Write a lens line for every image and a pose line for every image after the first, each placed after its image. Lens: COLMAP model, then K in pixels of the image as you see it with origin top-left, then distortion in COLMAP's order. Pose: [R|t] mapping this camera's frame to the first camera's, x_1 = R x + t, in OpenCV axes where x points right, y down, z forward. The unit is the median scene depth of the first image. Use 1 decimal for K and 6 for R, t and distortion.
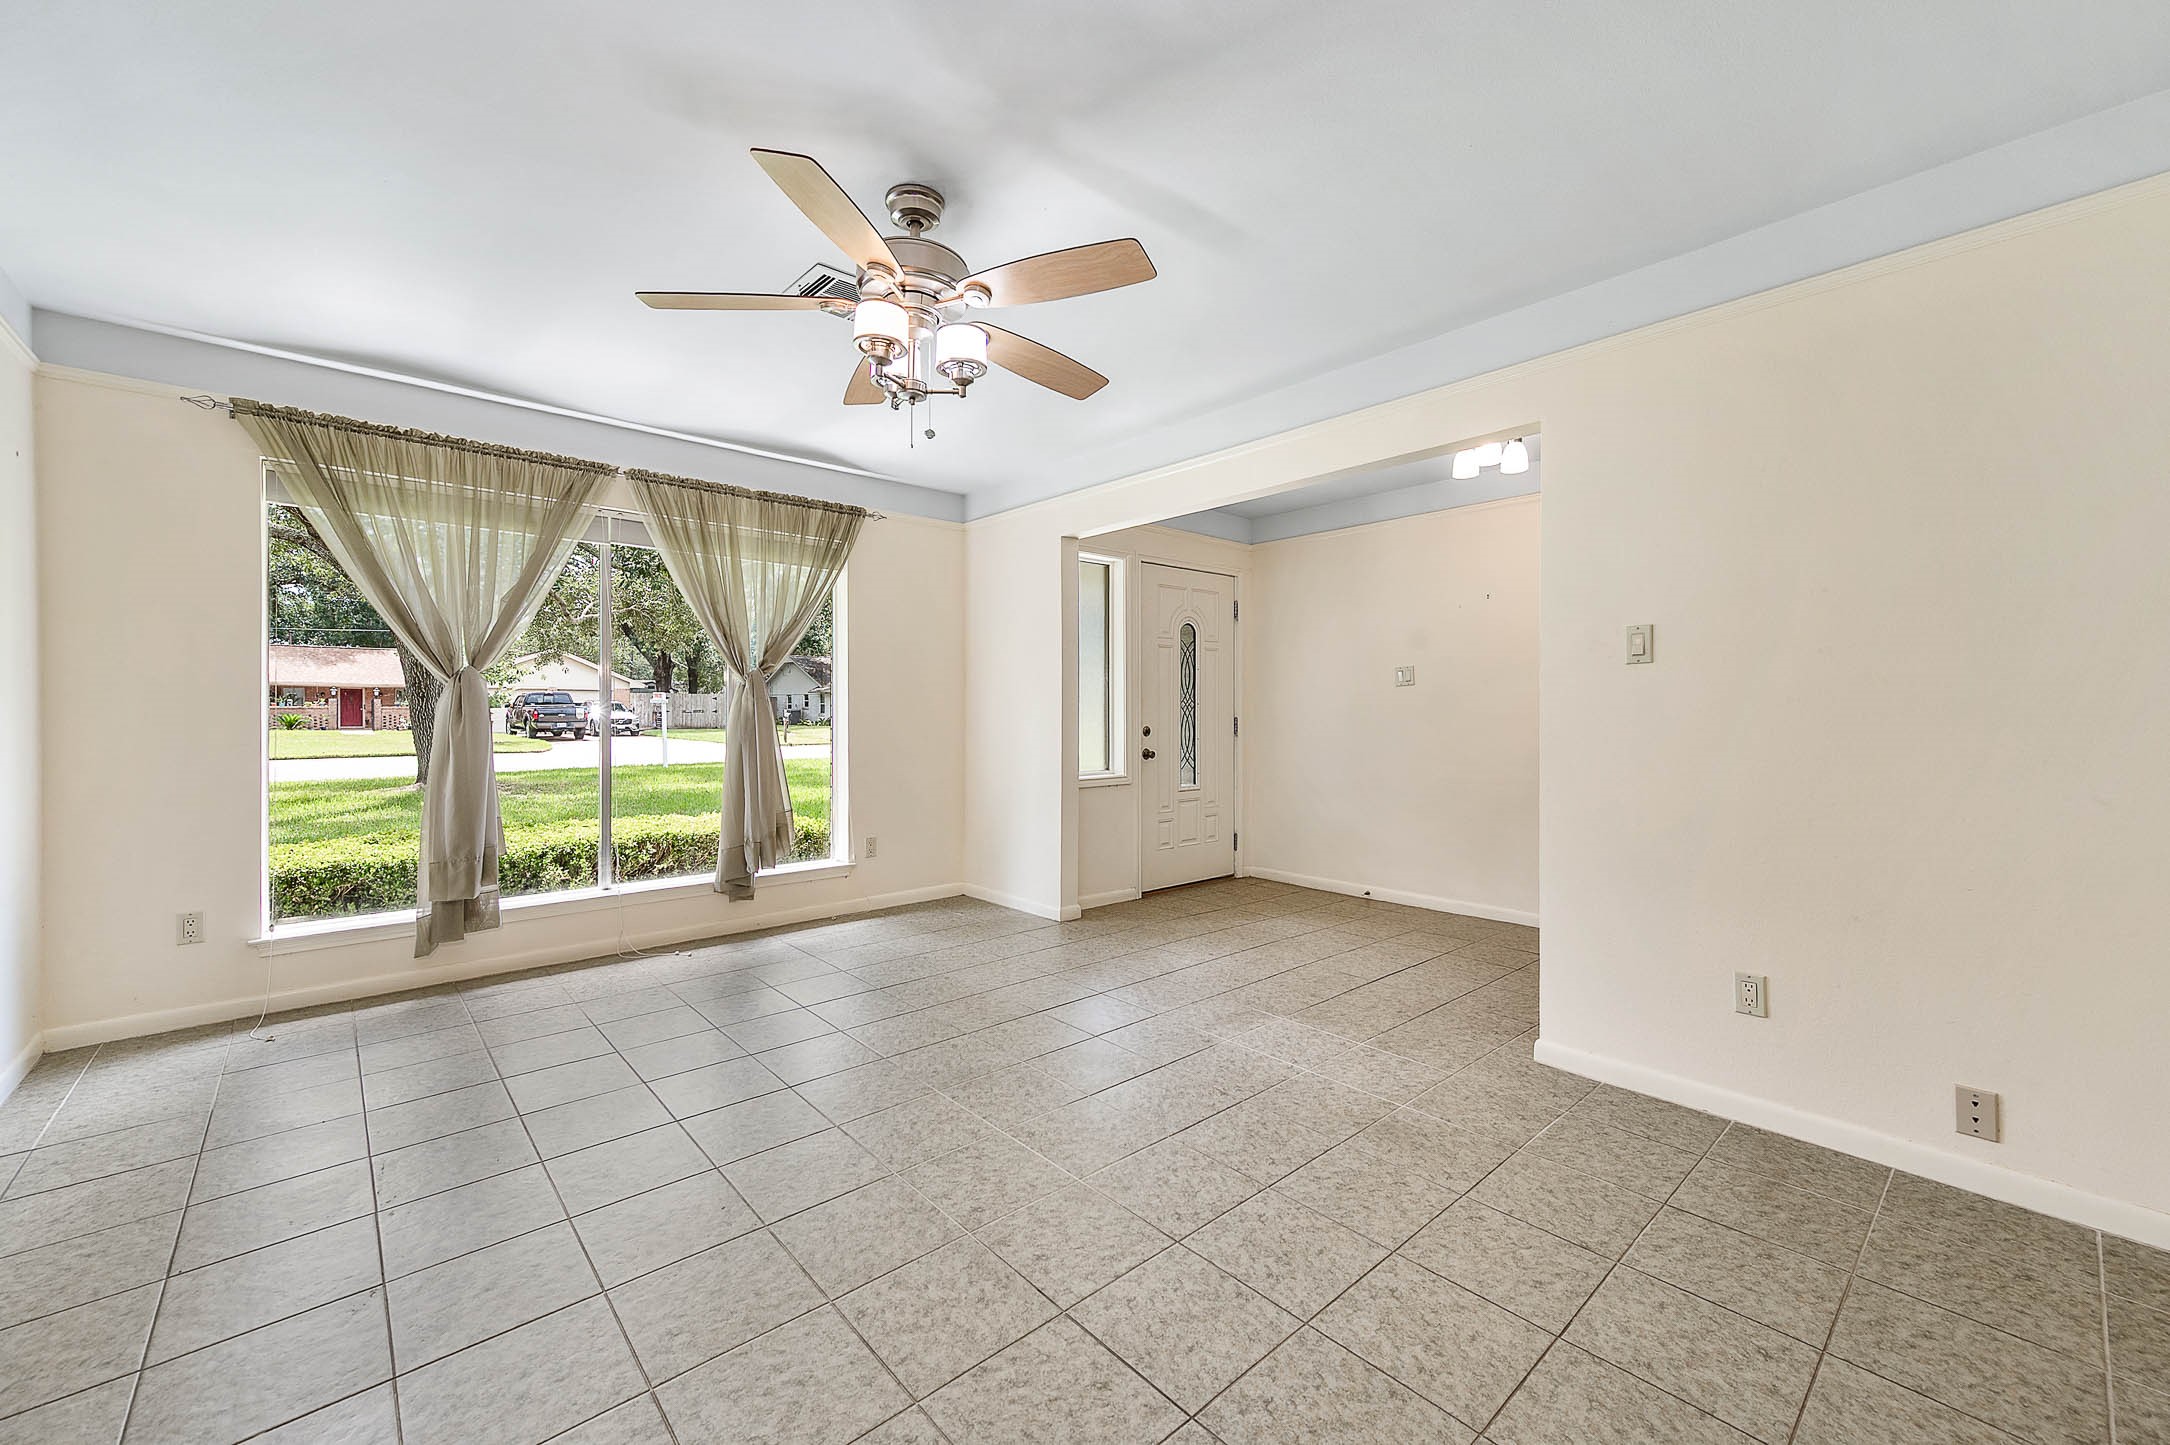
lens RADIAL K [[843.7, 0, 1085.0], [0, 843.7, 722.5], [0, 0, 1]] dist [0.011740, 0.000037]
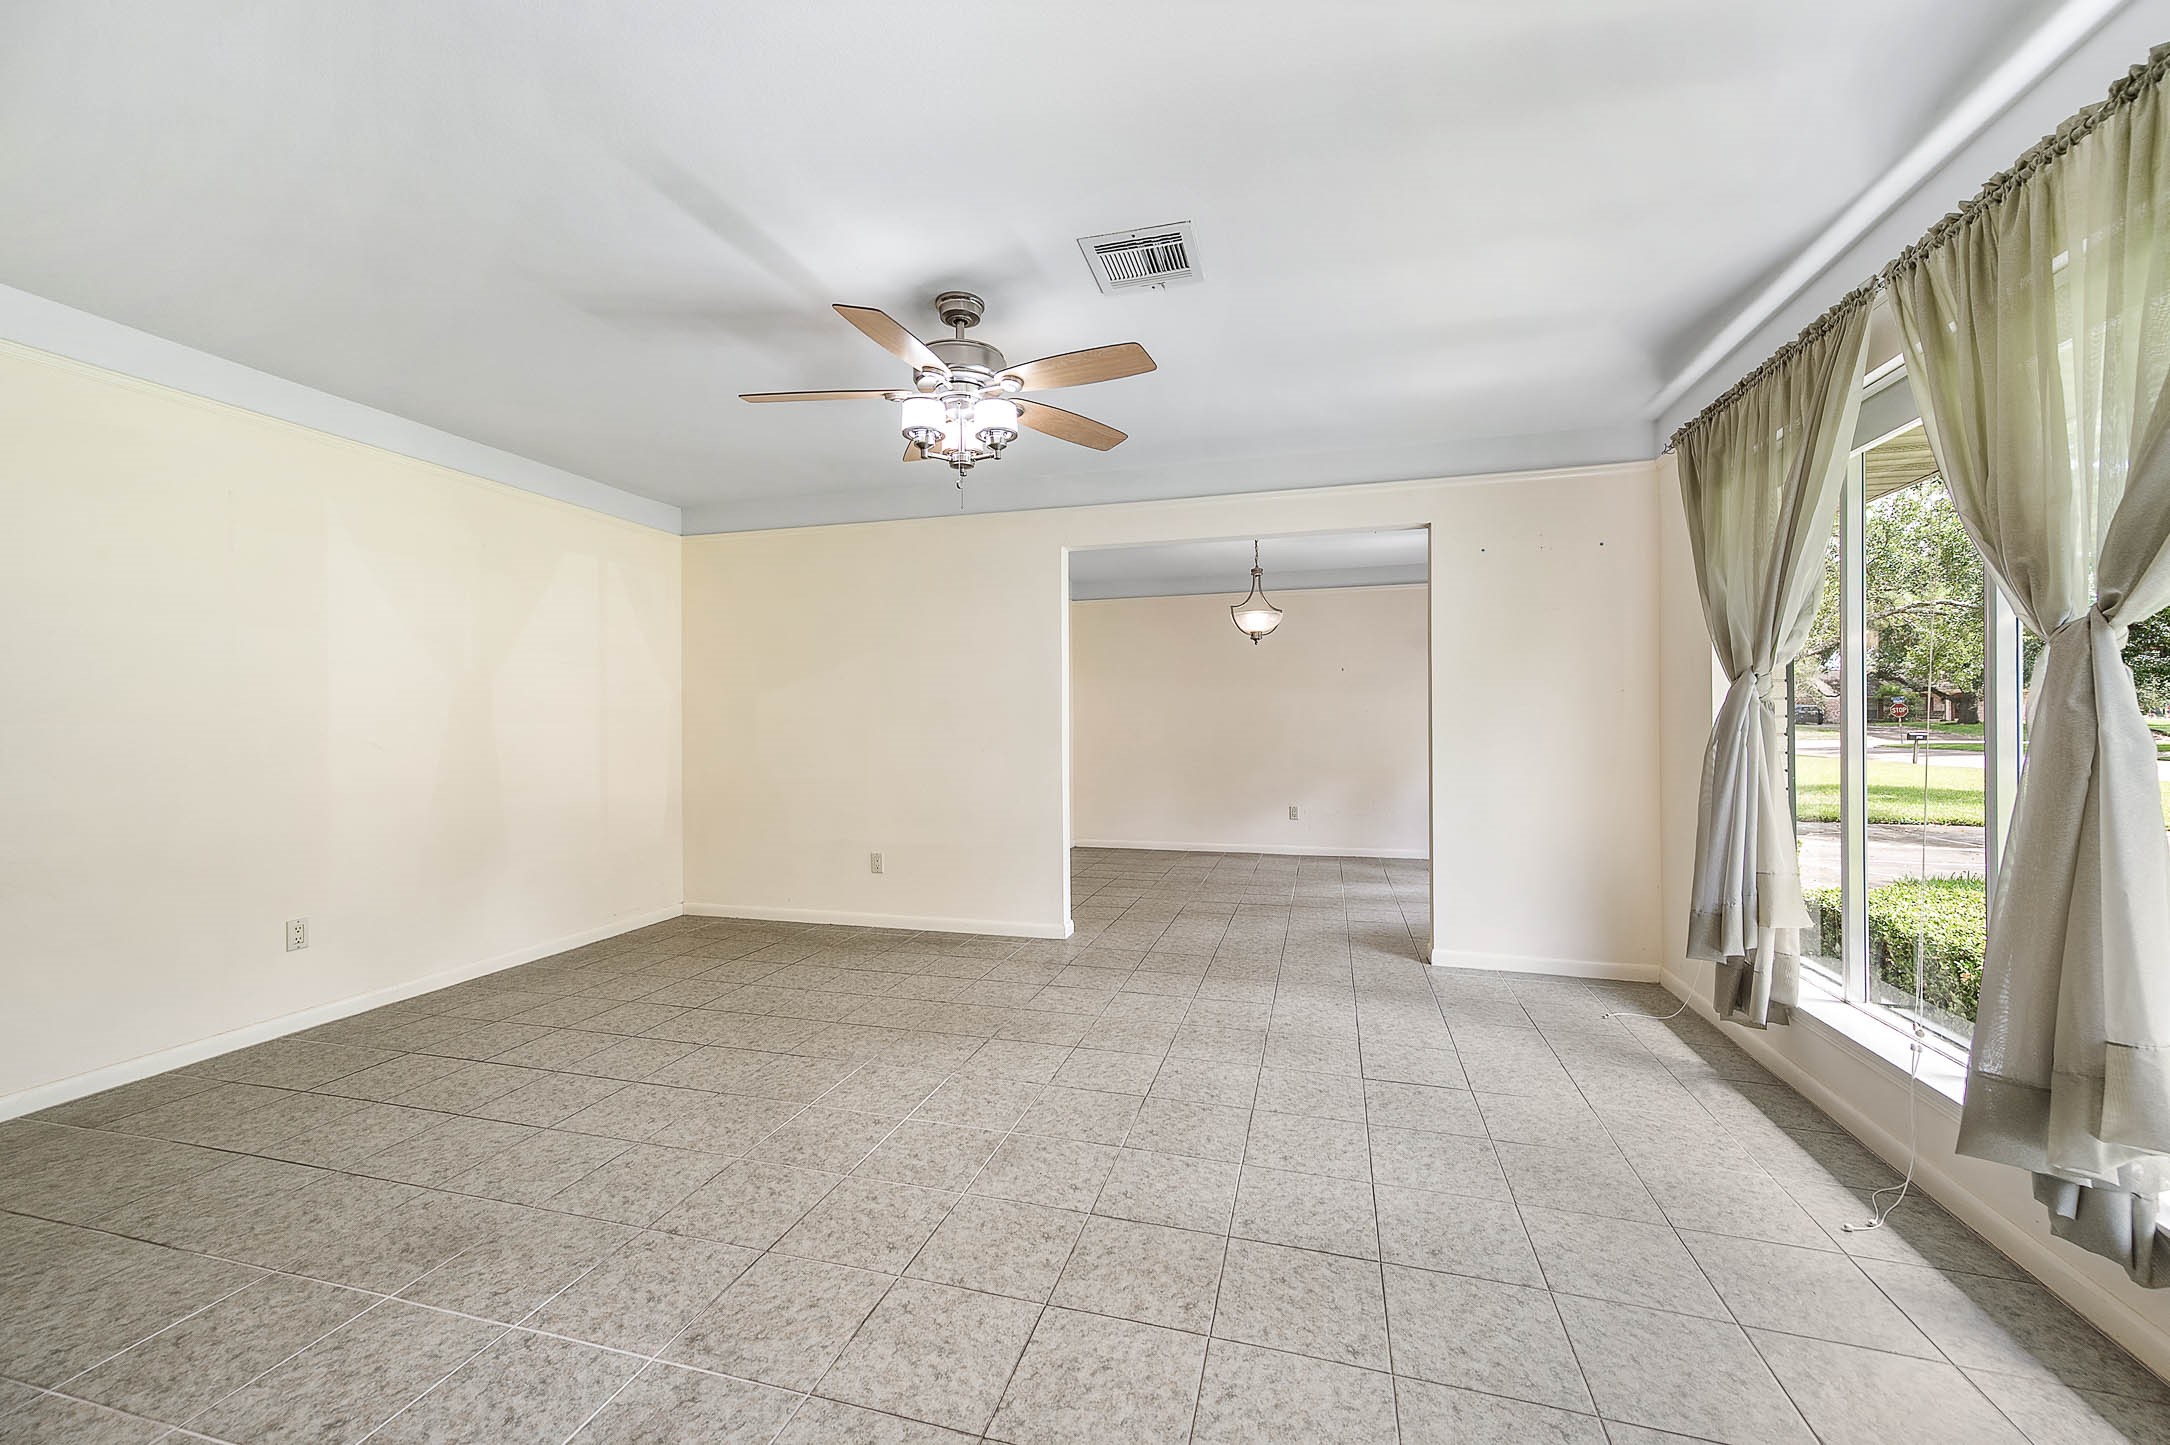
lens RADIAL K [[843.7, 0, 1085.0], [0, 843.7, 722.5], [0, 0, 1]] dist [0.011740, 0.000037]
pose [[-0.841528, 0.003744, -0.540200, 0.310852], [-0.006054, 0.999848, 0.016360, -0.041501], [0.540179, 0.017038, -0.841378, 2.169950]]
